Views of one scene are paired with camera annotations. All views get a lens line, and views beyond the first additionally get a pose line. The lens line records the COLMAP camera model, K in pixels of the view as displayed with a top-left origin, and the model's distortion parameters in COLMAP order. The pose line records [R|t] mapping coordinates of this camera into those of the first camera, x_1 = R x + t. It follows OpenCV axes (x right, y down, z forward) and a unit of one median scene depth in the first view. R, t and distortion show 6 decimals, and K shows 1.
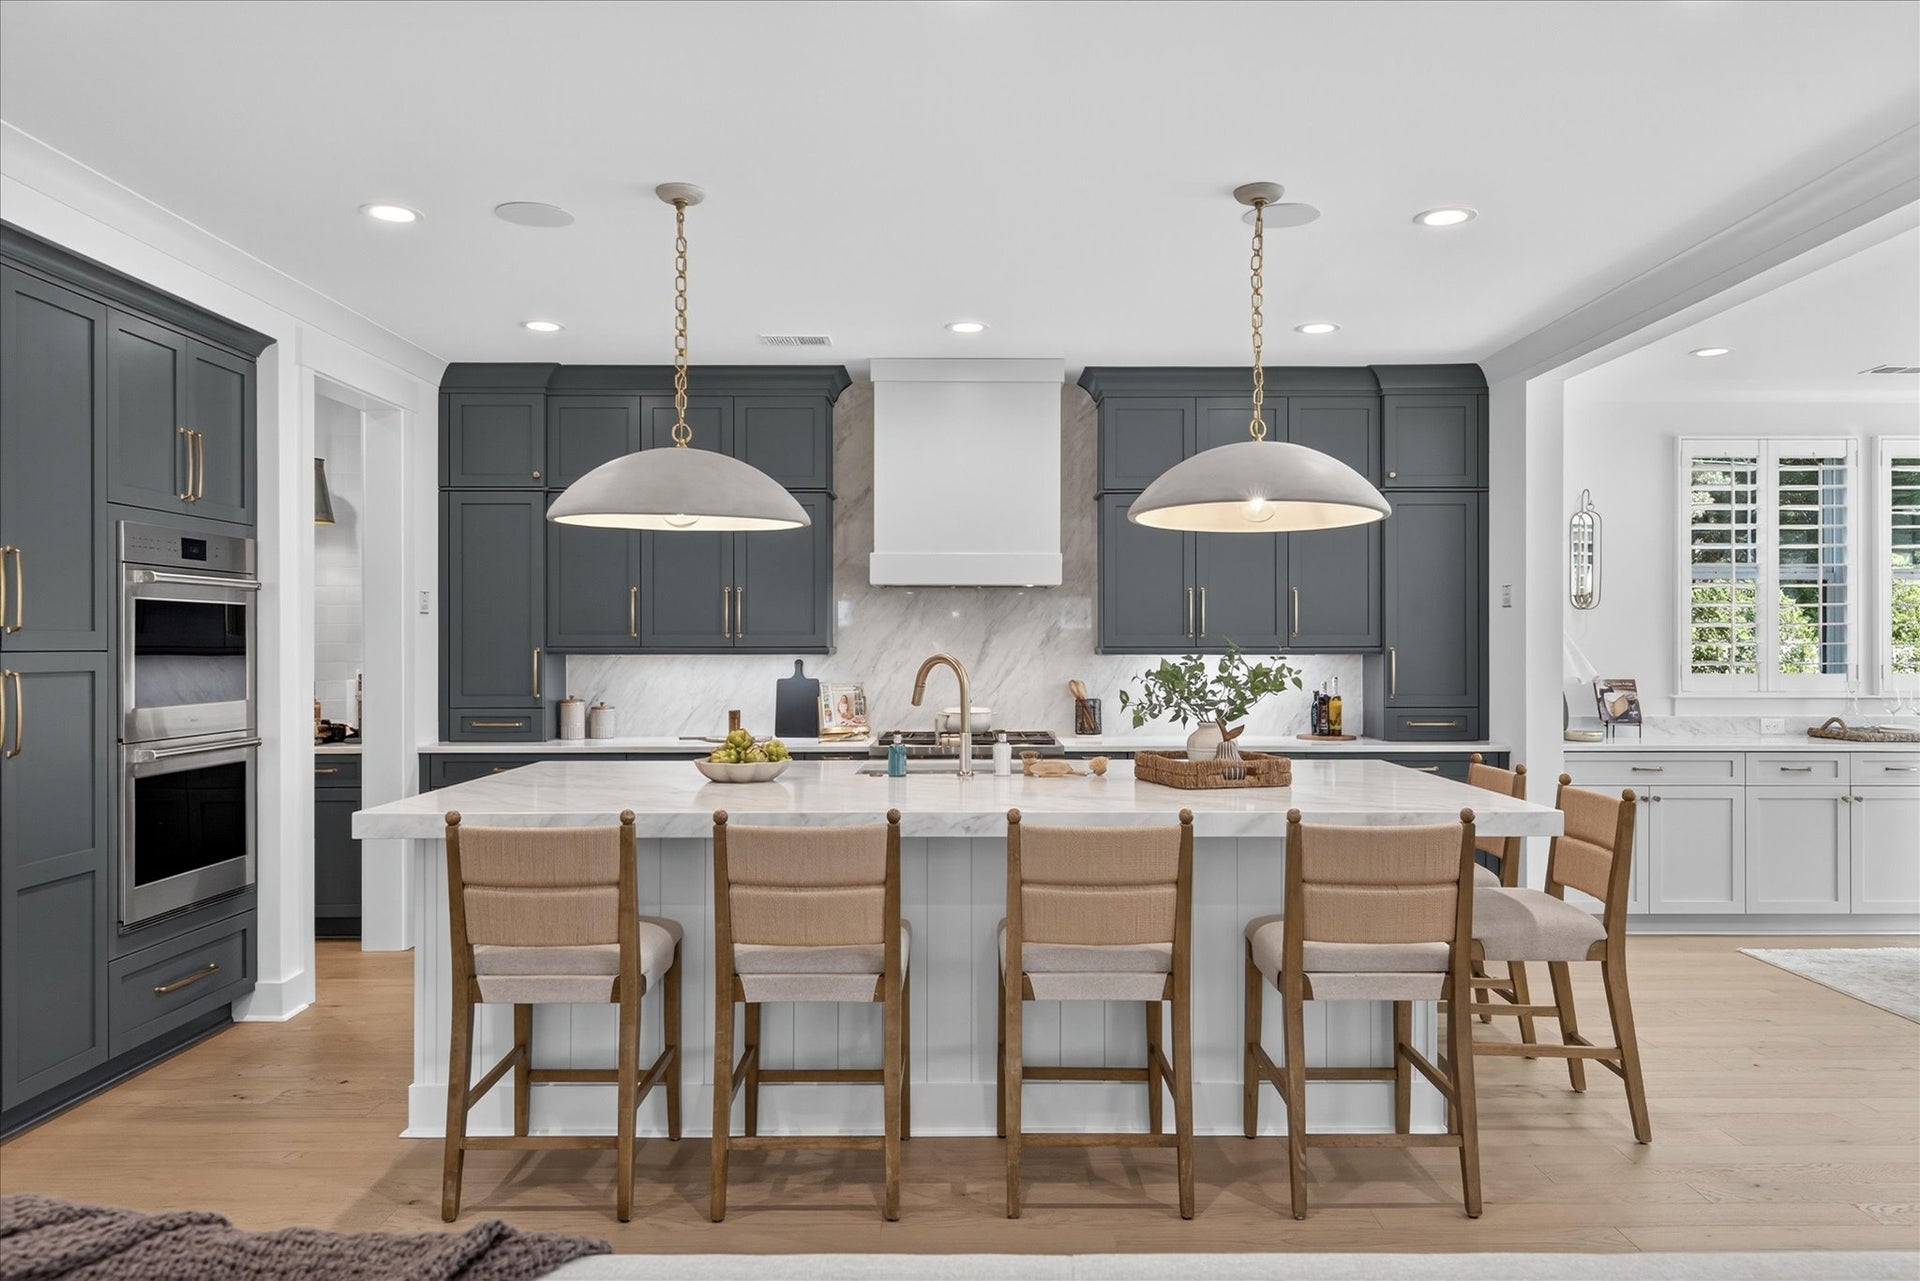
lens RADIAL K [[1326.5, 0, 983.9], [0, 1326.5, 644.6], [0, 0, 1]] dist [0.028939, 0.001551]
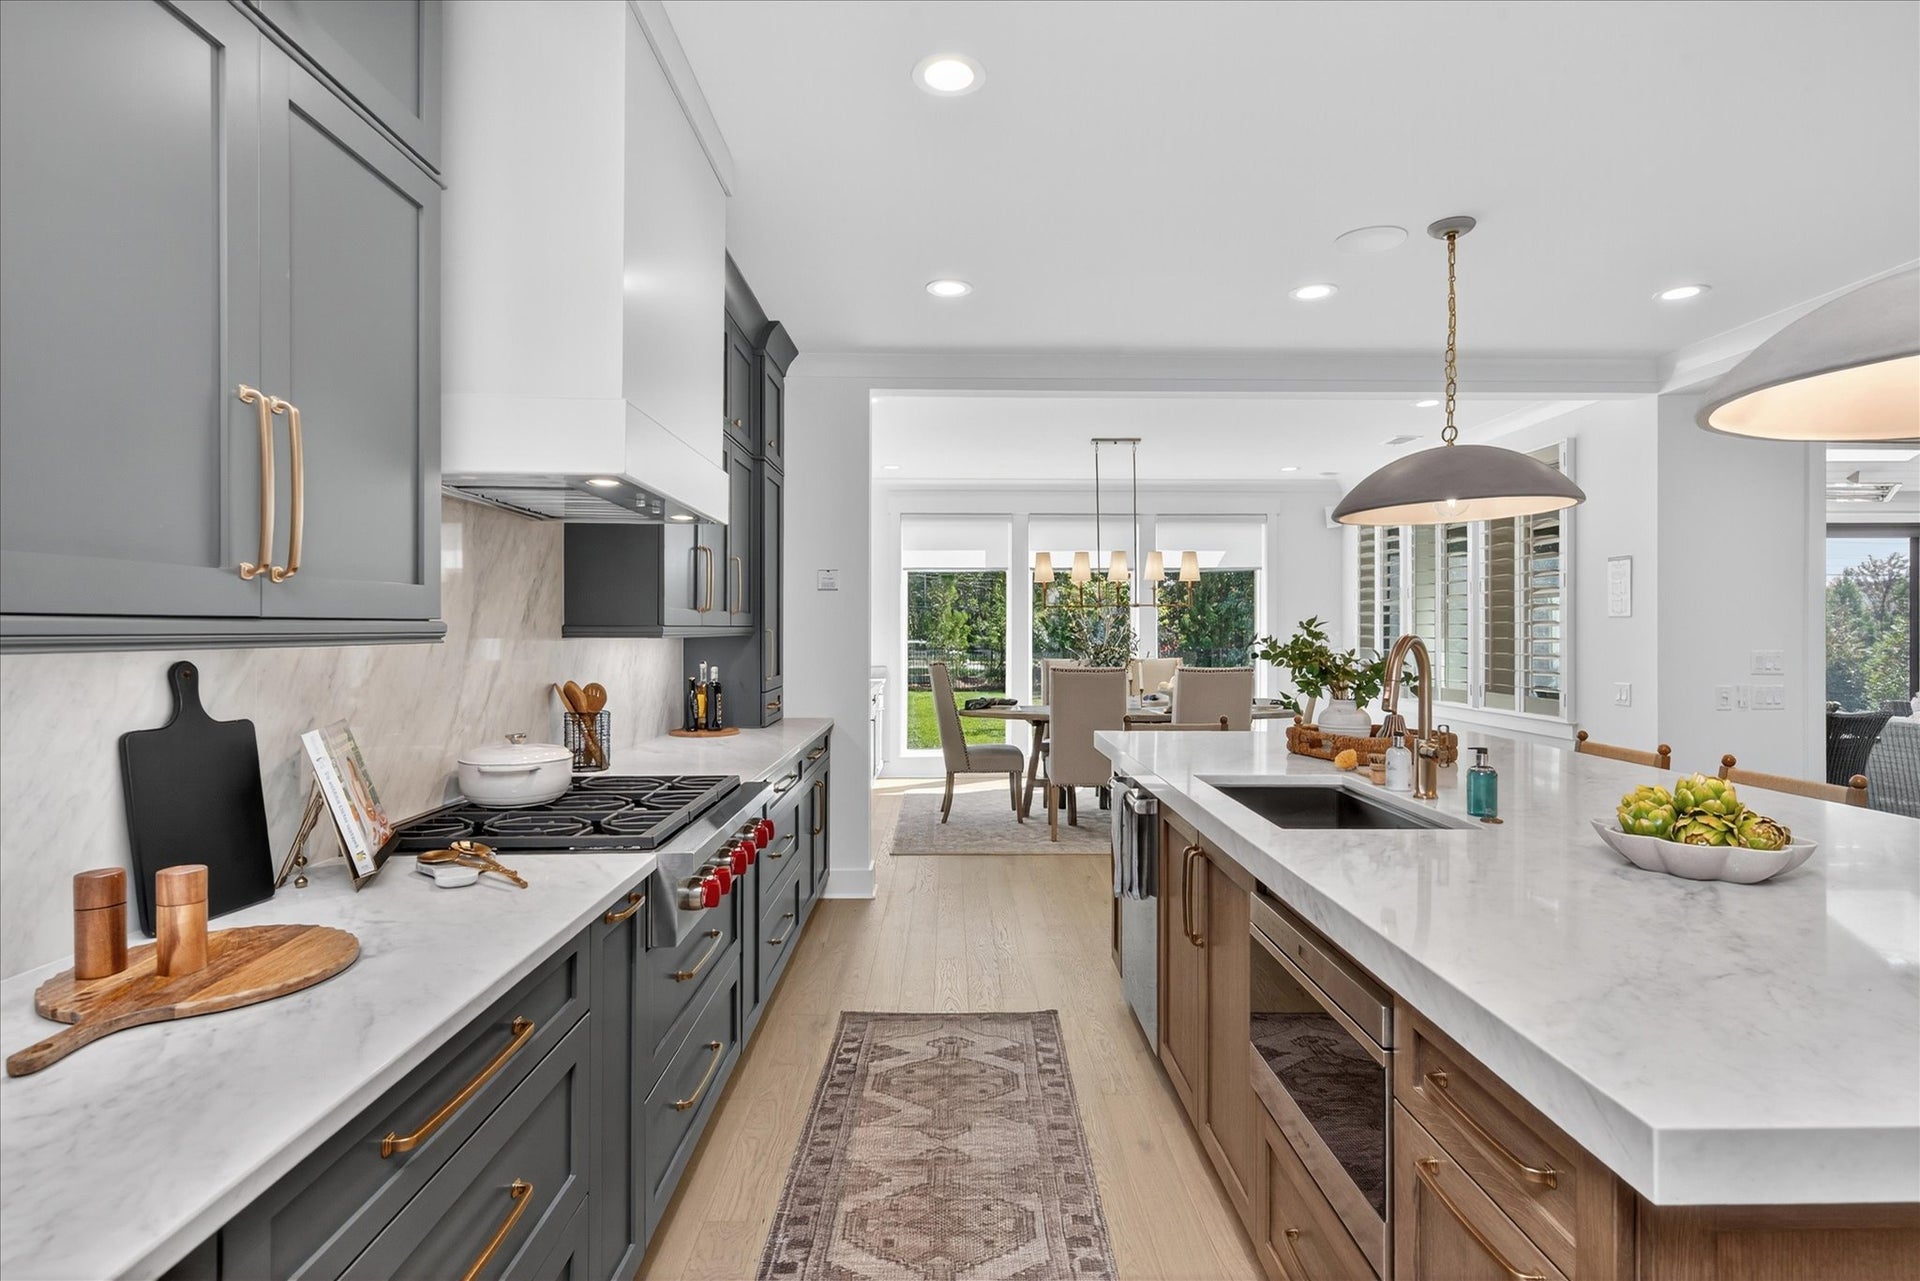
lens RADIAL K [[955.3, 0, 954.0], [0, 955.3, 635.3], [0, 0, 1]] dist [0.004238, 0.000412]
pose [[0.008882, -0.002237, 0.999958, -0.362863], [0.004471, 0.999988, 0.002197, 0.006384], [-0.999951, 0.004451, 0.008892, 0.846647]]
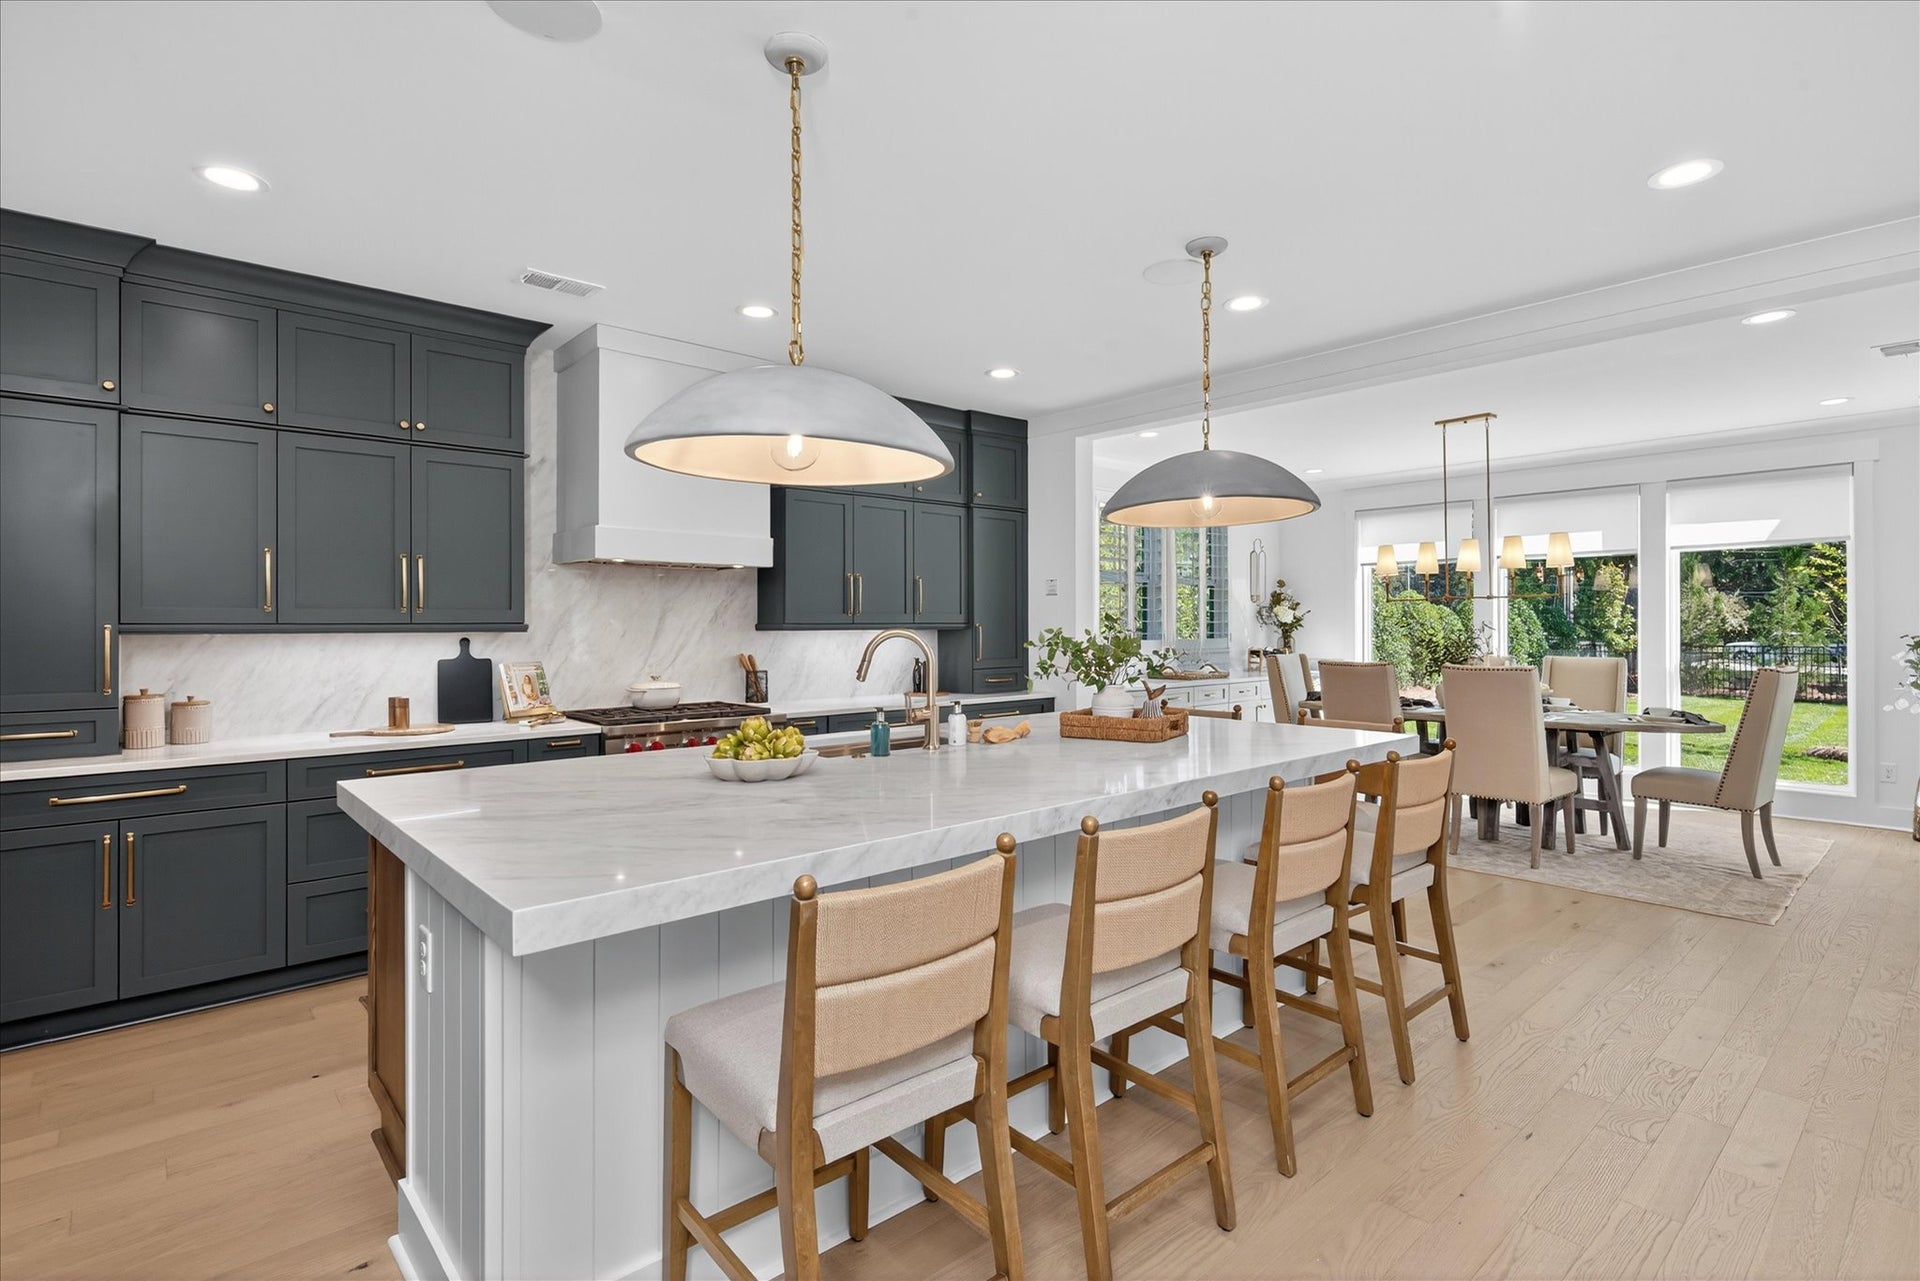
lens RADIAL K [[929.9, 0, 967.6], [0, 929.9, 617.7], [0, 0, 1]] dist [0.003324, -0.000939]
pose [[0.750194, 0.004369, 0.661203, -0.310406], [0.001518, 0.999964, -0.008330, 0.003519], [-0.661216, 0.007253, 0.750160, 0.303343]]
